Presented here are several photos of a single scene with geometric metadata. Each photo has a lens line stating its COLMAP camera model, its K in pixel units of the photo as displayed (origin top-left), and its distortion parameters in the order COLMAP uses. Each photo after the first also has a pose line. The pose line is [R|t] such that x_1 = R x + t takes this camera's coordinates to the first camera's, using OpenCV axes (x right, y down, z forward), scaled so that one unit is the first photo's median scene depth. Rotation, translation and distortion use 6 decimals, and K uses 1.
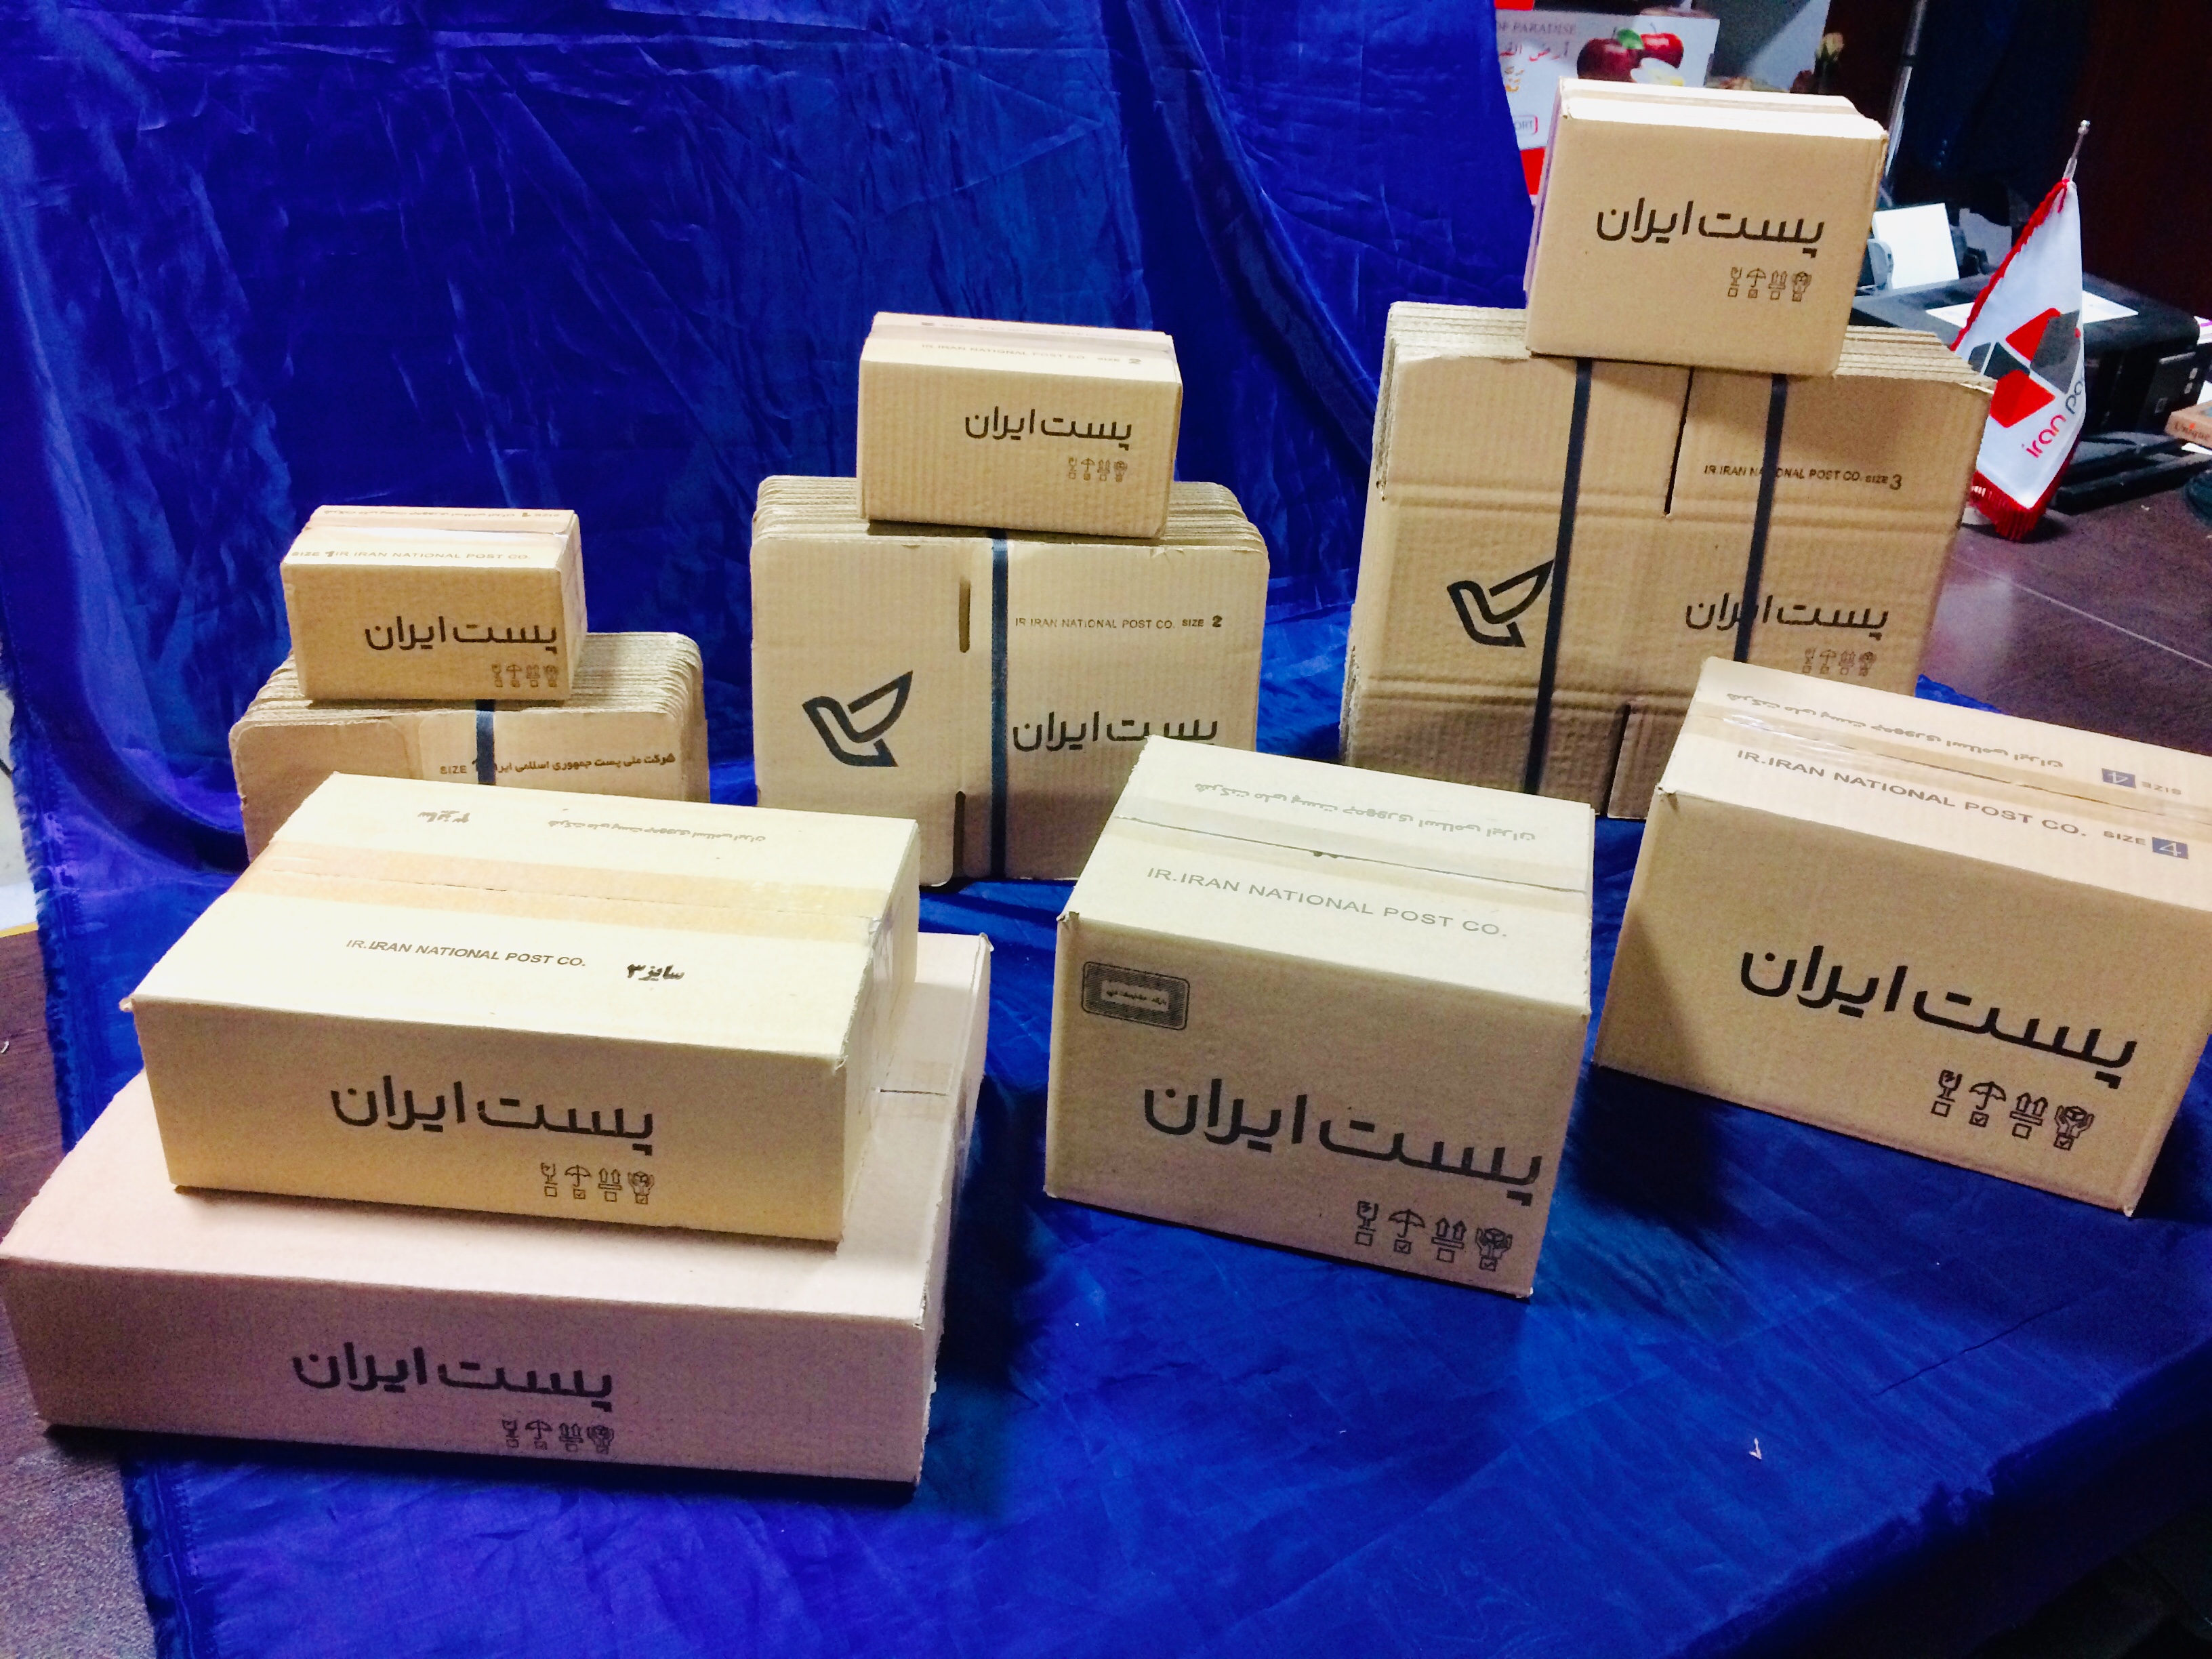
lens RADIAL K [[1862.1, 0, 1100.3], [0, 1862.1, 819.7], [0, 0, 1]] dist [0.065245, -0.014625]
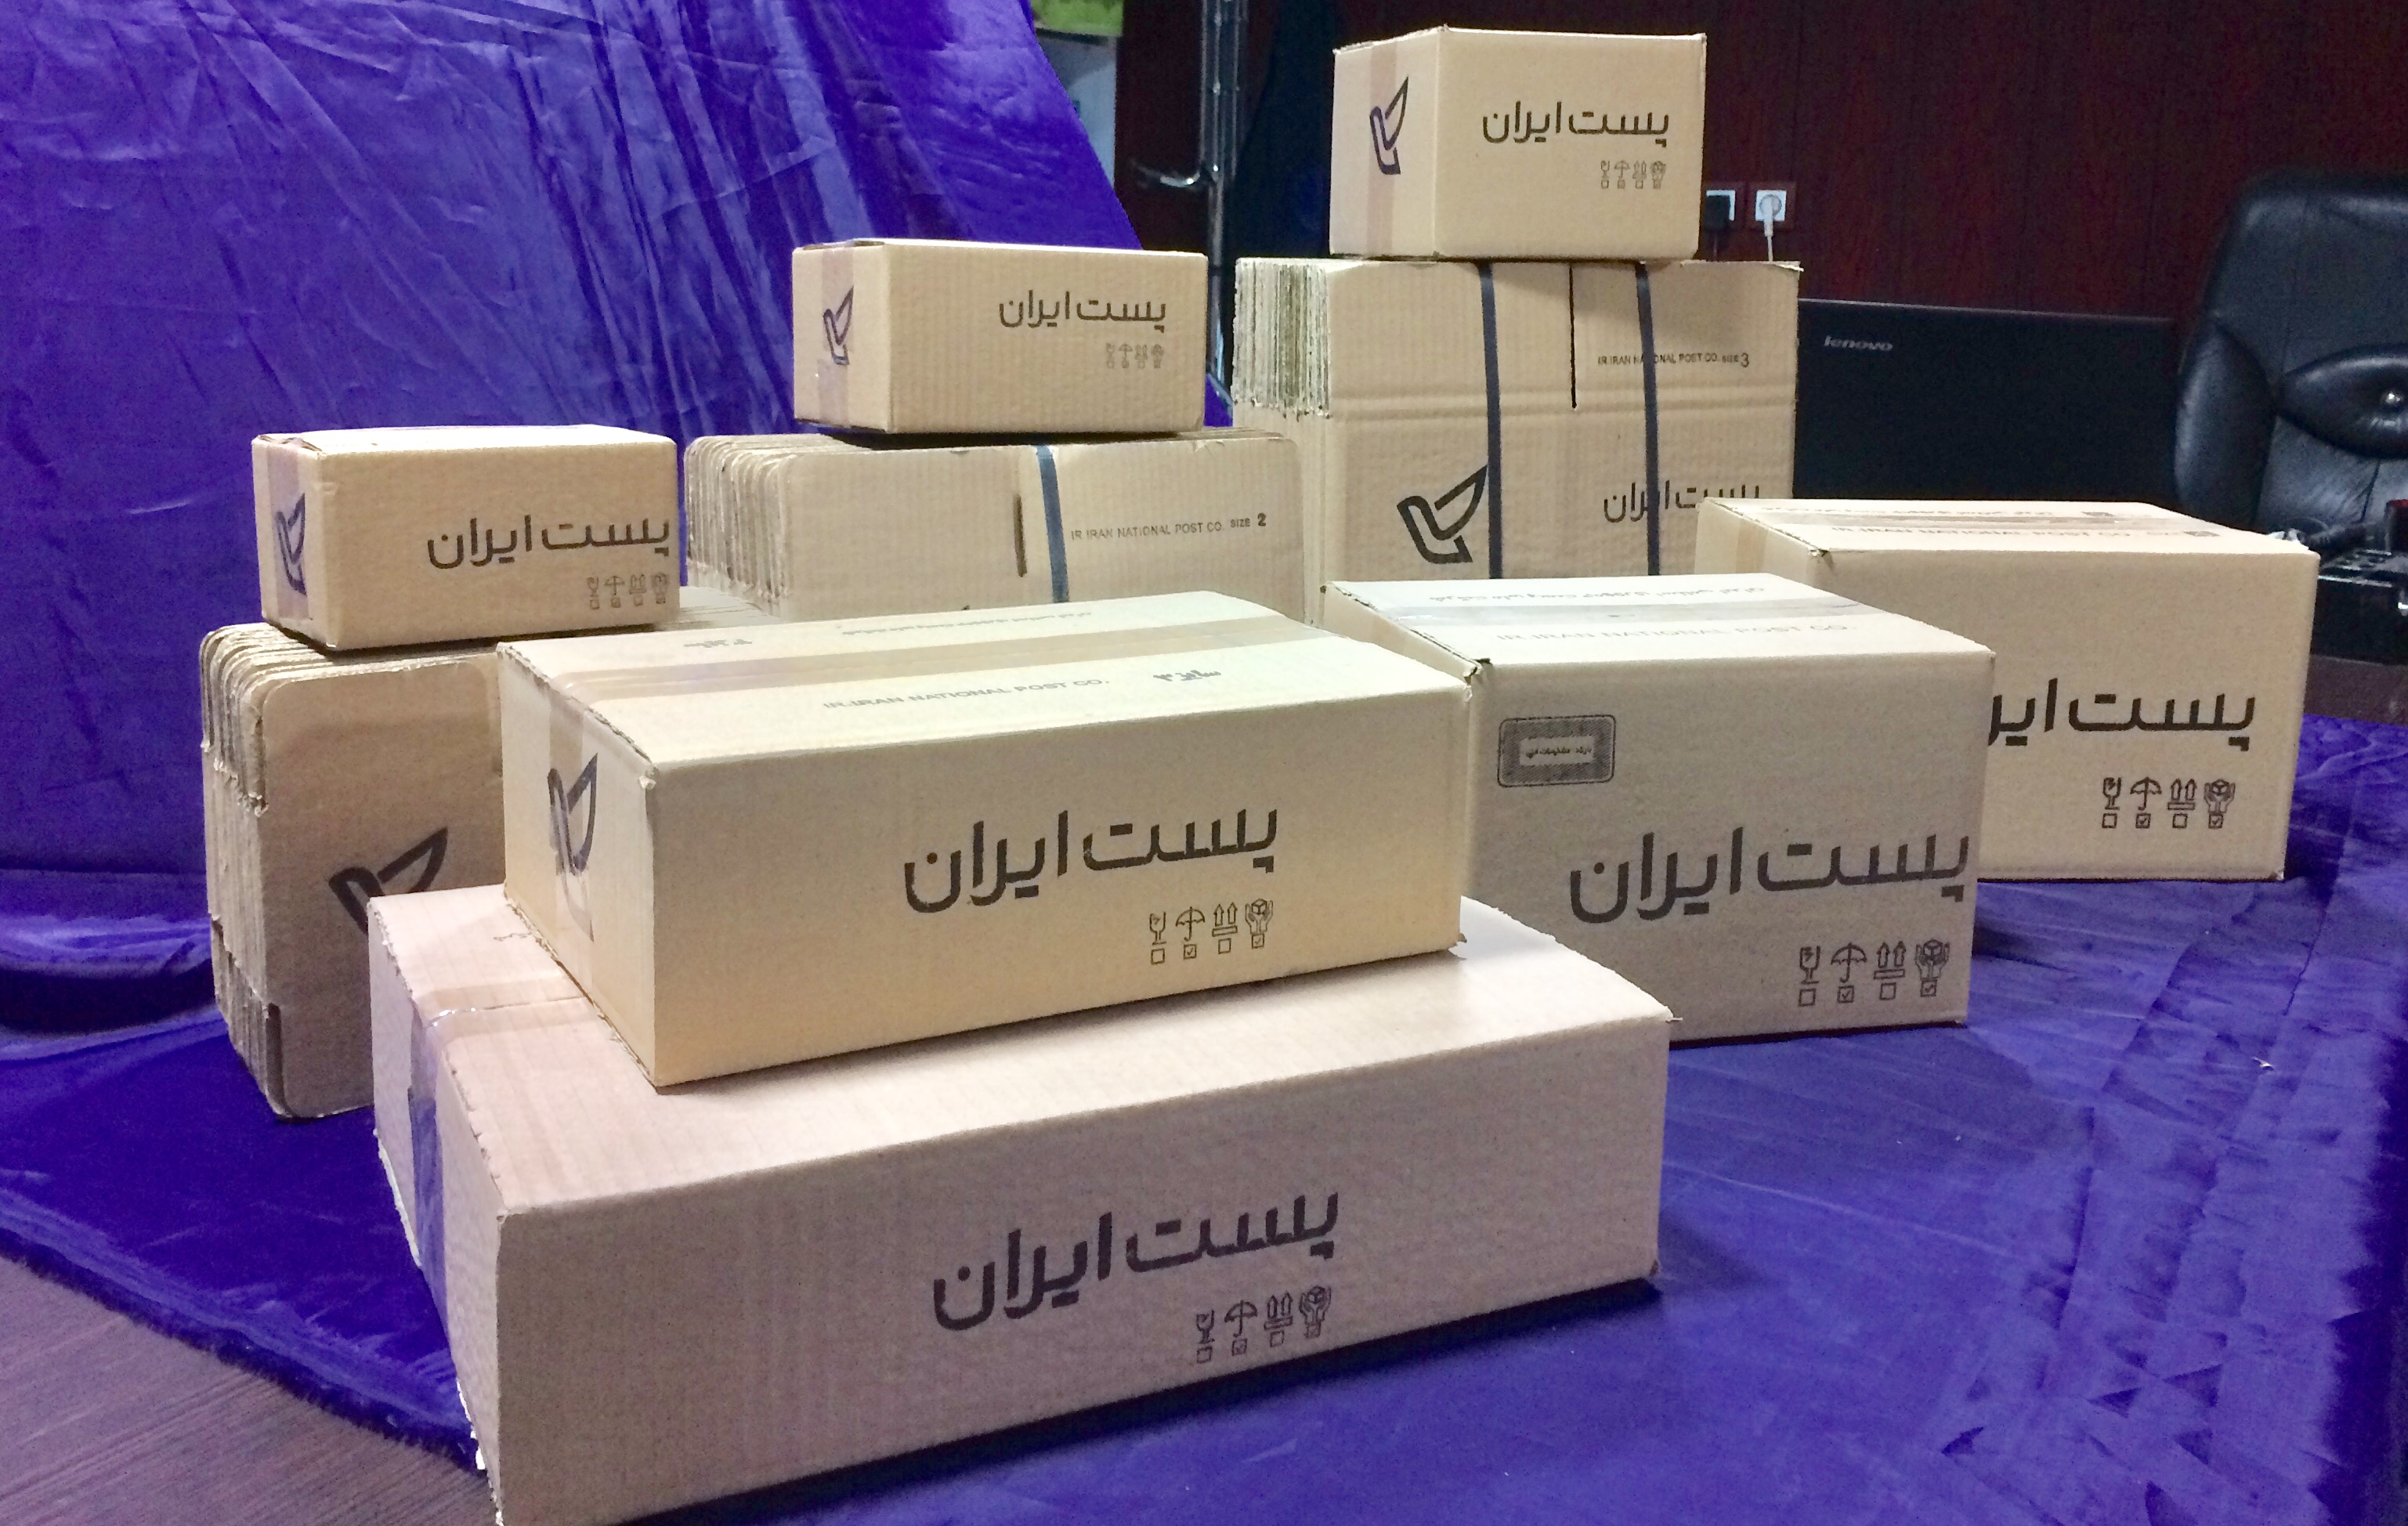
lens RADIAL K [[2173.1, 0, 1166.1], [0, 2173.1, 628.7], [0, 0, 1]] dist [0.062463, 0.017977]
pose [[0.875653, -0.114812, 0.469095, -0.496553], [0.254811, 0.934960, -0.246821, 0.198623], [-0.410247, 0.335660, 0.847956, 0.147917]]
